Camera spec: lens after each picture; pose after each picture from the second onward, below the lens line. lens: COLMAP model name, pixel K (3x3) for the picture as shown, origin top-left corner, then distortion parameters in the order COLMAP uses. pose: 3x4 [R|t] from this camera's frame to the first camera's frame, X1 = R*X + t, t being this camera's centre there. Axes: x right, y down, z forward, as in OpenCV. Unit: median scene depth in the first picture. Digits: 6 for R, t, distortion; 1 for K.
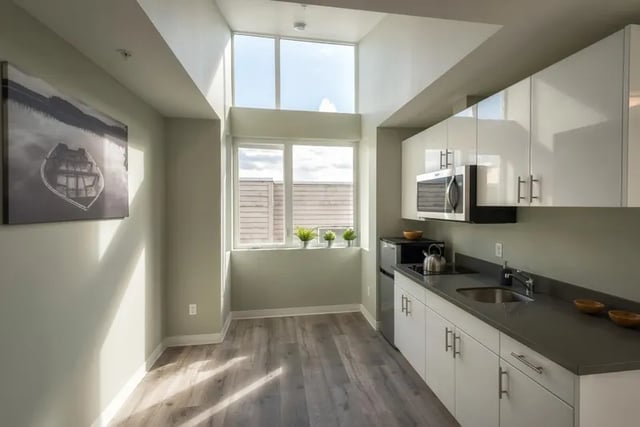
lens RADIAL K [[273.6, 0, 320.7], [0, 273.6, 208.0], [0, 0, 1]] dist [-0.000972, -0.000172]
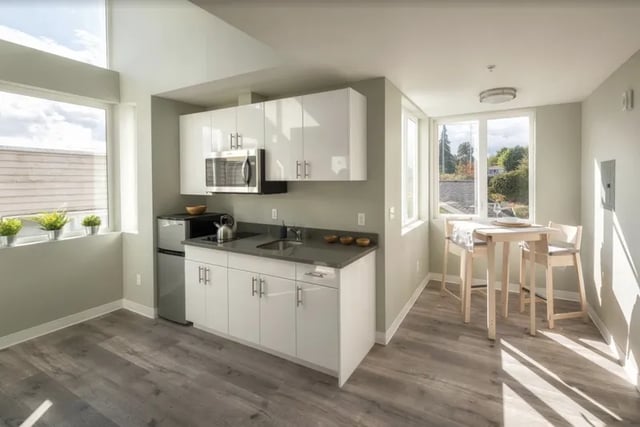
lens RADIAL K [[311.7, 0, 321.0], [0, 311.7, 184.9], [0, 0, 1]] dist [-0.039735, 0.000307]
pose [[0.619872, -0.016179, 0.784536, -0.315324], [0.014487, 0.999853, 0.009173, 0.001371], [-0.784569, 0.005680, 0.620015, -0.093246]]
